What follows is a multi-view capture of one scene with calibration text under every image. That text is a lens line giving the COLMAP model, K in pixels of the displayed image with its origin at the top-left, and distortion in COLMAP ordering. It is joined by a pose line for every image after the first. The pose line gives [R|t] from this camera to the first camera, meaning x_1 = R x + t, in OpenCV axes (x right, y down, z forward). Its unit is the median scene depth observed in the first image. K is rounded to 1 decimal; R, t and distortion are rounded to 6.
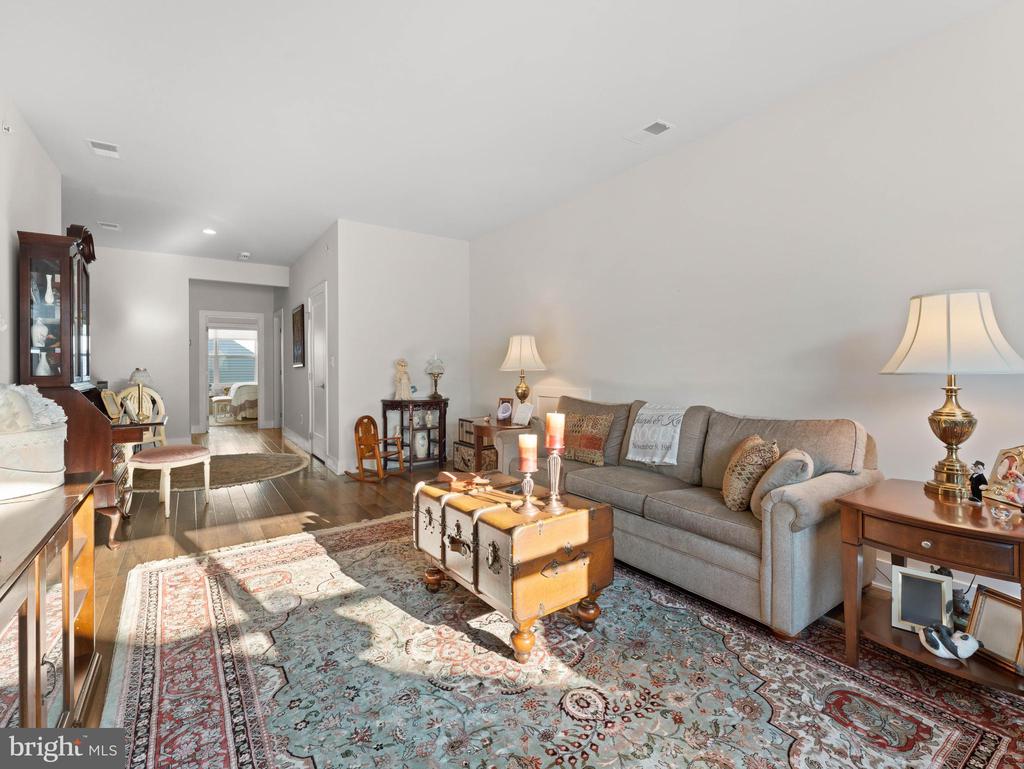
lens RADIAL K [[464.5, 0, 508.7], [0, 464.5, 377.2], [0, 0, 1]] dist [0.001846, 0.000156]
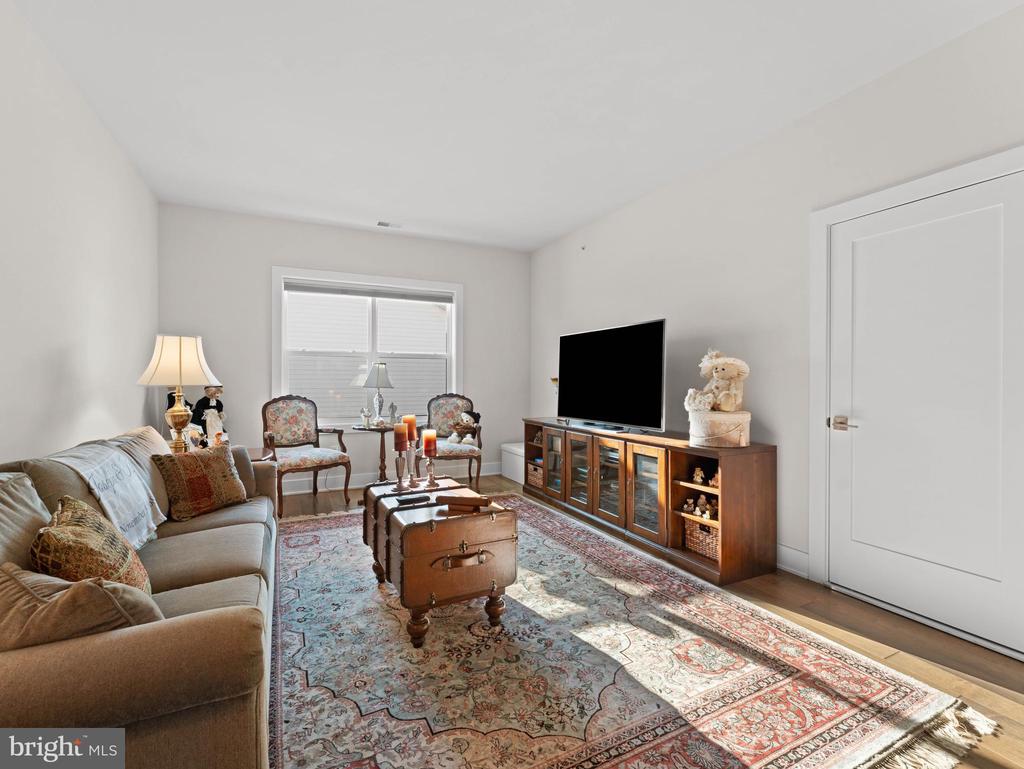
lens RADIAL K [[464.5, 0, 512.2], [0, 464.5, 380.6], [0, 0, 1]] dist [0.001846, 0.000156]
pose [[-0.989184, 0.001311, 0.146672, -0.338413], [0.003916, 0.999840, 0.017476, -0.038500], [-0.146626, 0.017862, -0.989031, 1.944235]]
